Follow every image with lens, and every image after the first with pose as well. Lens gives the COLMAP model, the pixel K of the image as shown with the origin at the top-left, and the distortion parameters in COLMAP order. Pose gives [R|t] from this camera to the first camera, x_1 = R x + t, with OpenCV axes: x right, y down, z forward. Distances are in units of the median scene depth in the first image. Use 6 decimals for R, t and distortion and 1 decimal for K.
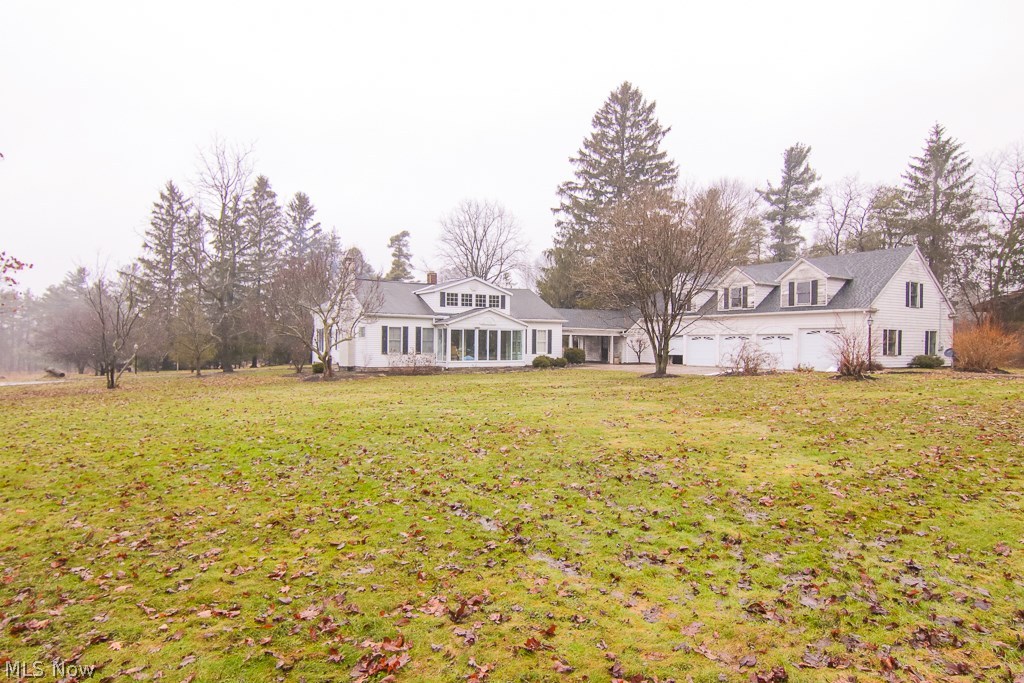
lens RADIAL K [[630.4, 0, 511.3], [0, 630.4, 338.2], [0, 0, 1]] dist [0.010719, -0.000529]
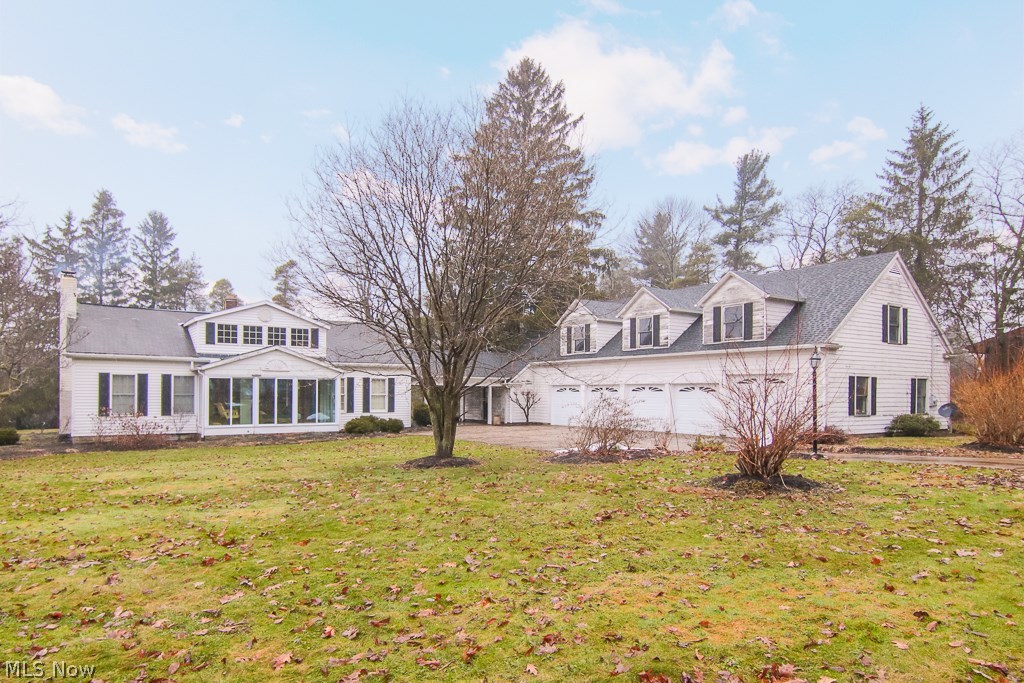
lens RADIAL K [[653.0, 0, 502.6], [0, 653.0, 383.1], [0, 0, 1]] dist [0.010846, 0.000613]
pose [[0.999603, -0.003007, 0.028013, 0.167006], [0.003206, 0.999970, -0.007065, -0.002353], [-0.027991, 0.007152, 0.999583, 0.263300]]
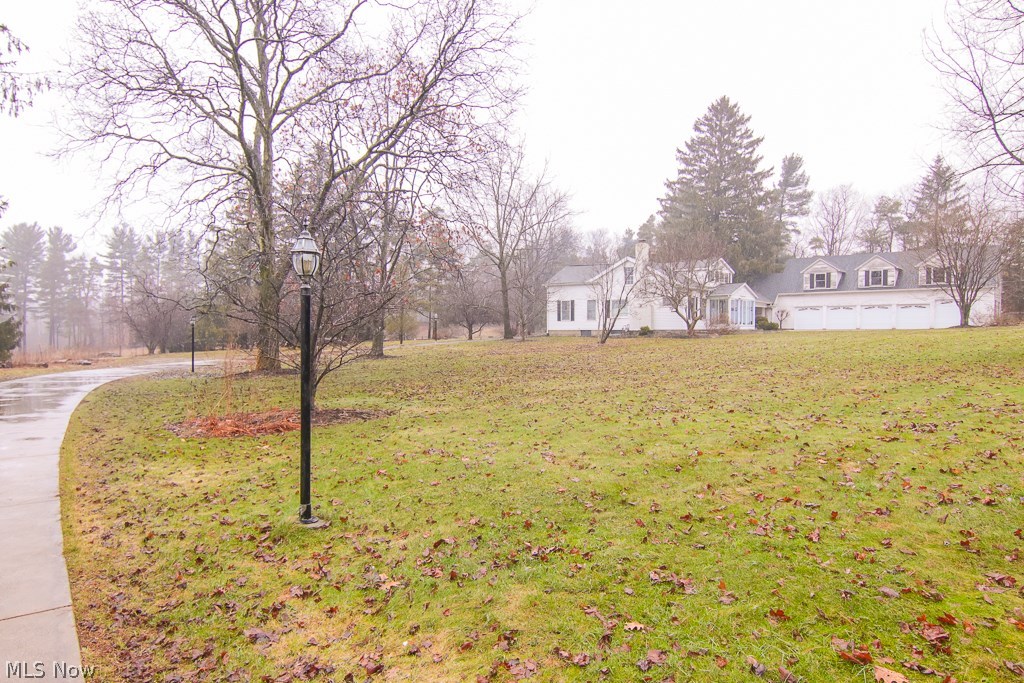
lens RADIAL K [[687.5, 0, 508.9], [0, 687.5, 340.7], [0, 0, 1]] dist [0.010889, 0.001670]
pose [[0.941439, -0.016723, 0.336769, -0.846073], [0.008279, 0.999615, 0.026494, 0.024147], [-0.337083, -0.022155, 0.941214, -0.130980]]
